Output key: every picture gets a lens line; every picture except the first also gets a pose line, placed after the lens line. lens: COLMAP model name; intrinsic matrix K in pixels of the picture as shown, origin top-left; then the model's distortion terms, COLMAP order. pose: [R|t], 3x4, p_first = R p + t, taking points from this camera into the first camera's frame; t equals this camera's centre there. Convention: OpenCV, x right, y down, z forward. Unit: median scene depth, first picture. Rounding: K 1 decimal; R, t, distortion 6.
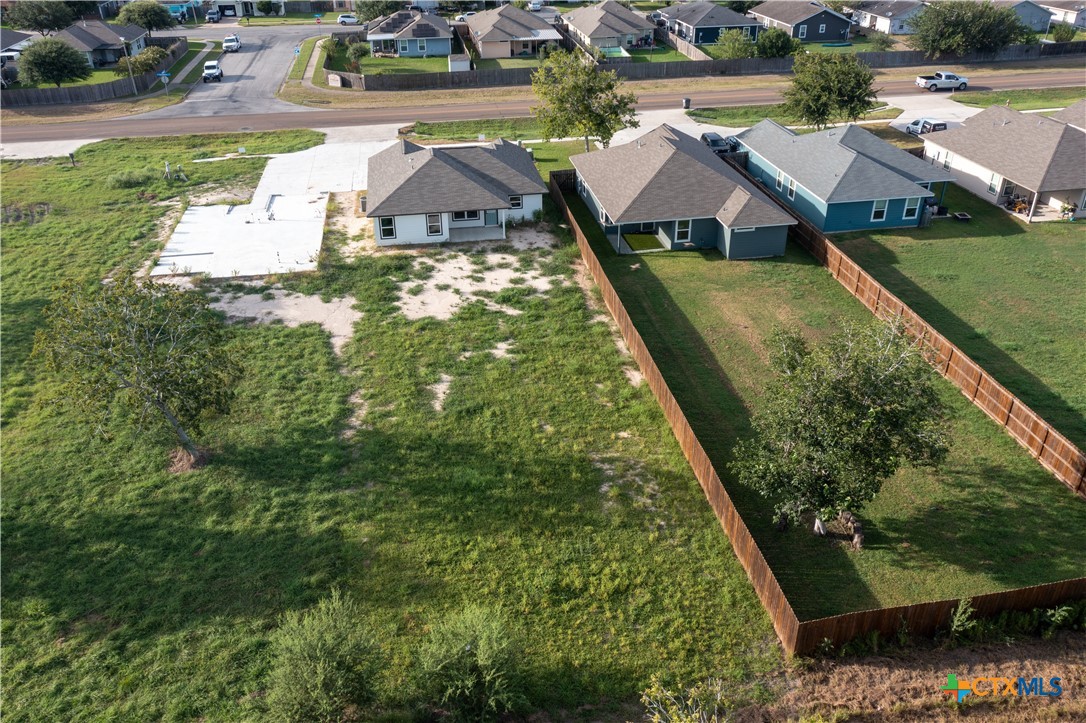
lens RADIAL K [[861.1, 0, 542.0], [0, 861.1, 357.7], [0, 0, 1]] dist [-0.001535, 0.007768]
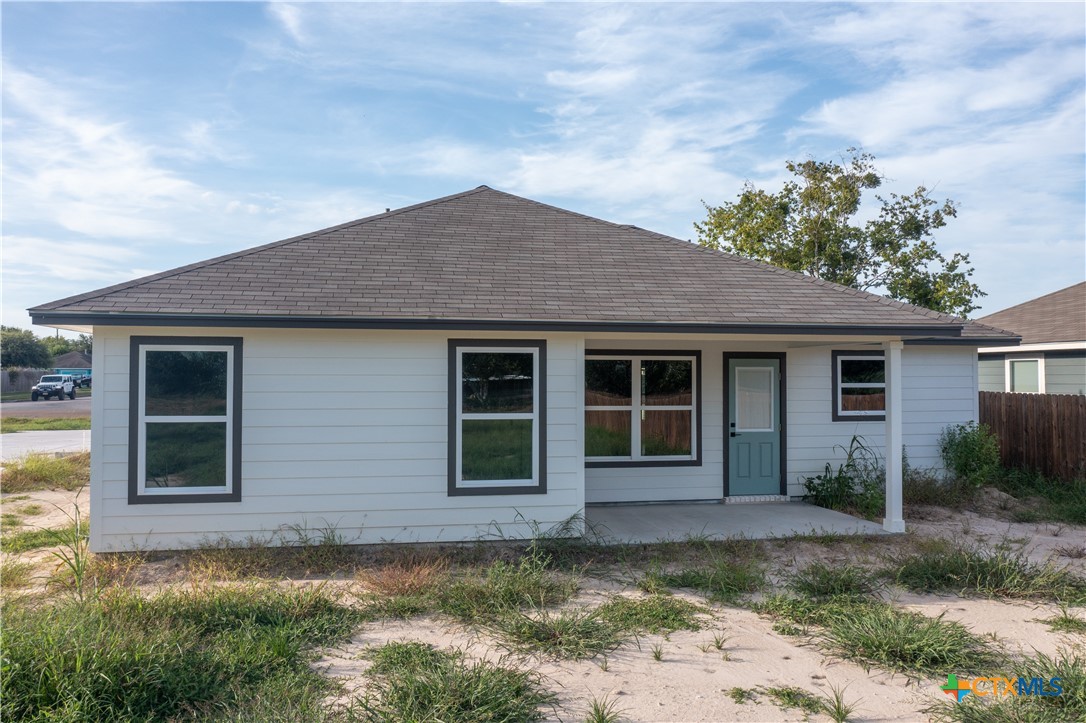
lens RADIAL K [[861.7, 0, 541.1], [0, 861.7, 360.3], [0, 0, 1]] dist [-0.001592, 0.005553]
pose [[0.999391, 0.013436, 0.032199, -0.124860], [0.004754, 0.861828, -0.507178, -0.085784], [-0.034564, 0.507022, 0.861240, 0.876092]]
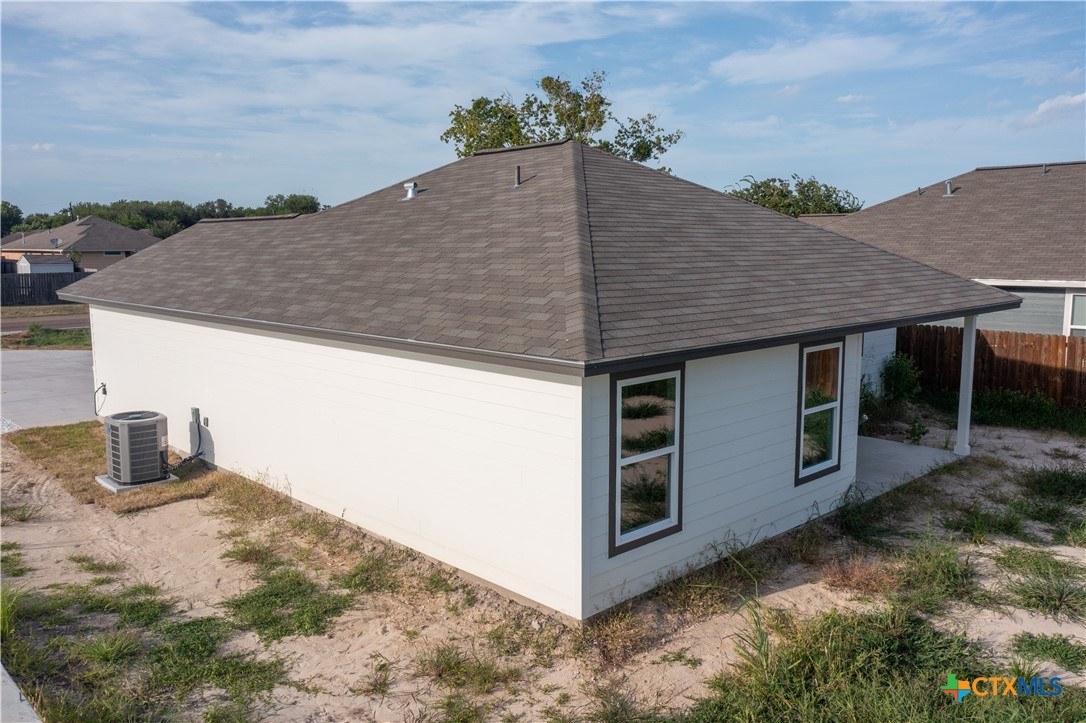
lens RADIAL K [[855.3, 0, 543.0], [0, 855.3, 361.5], [0, 0, 1]] dist [-0.002637, 0.011493]
pose [[0.821072, -0.068010, 0.566759, -0.271065], [0.272817, 0.918893, -0.284968, -0.132855], [-0.501410, 0.388601, 0.773031, 0.910237]]
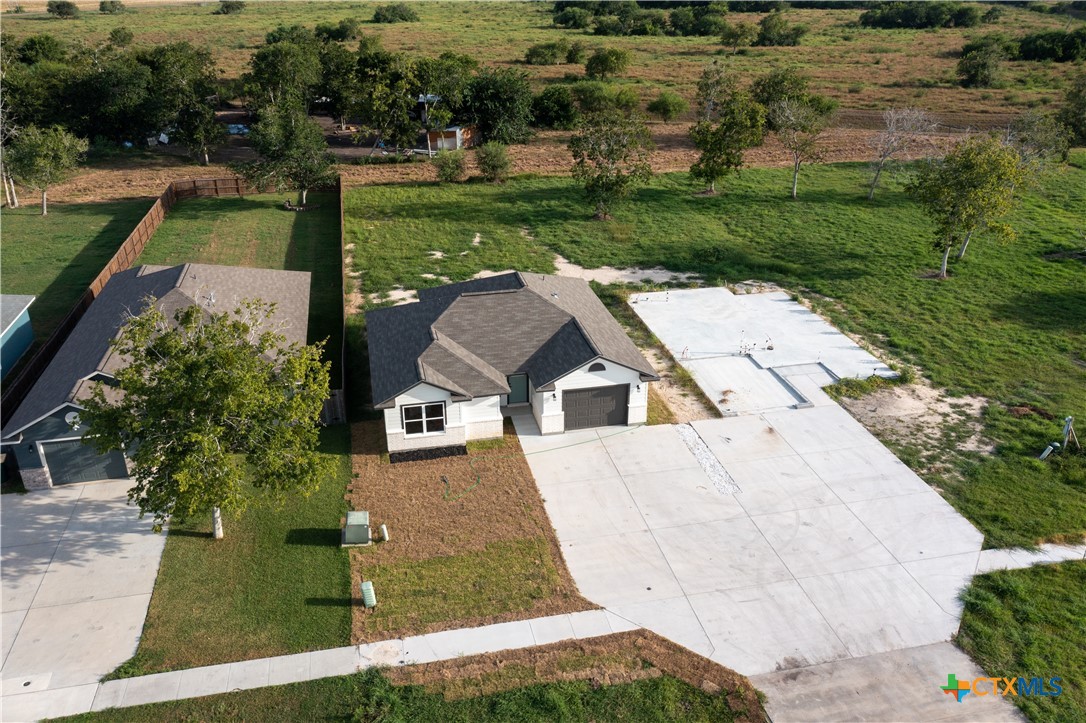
lens RADIAL K [[855.3, 0, 543.0], [0, 855.3, 361.5], [0, 0, 1]] dist [-0.002637, 0.011493]
pose [[-0.998581, 0.031846, -0.042693, -0.121447], [-0.016028, 0.584743, 0.811060, -0.826424], [0.050793, 0.810593, -0.583403, 1.574173]]
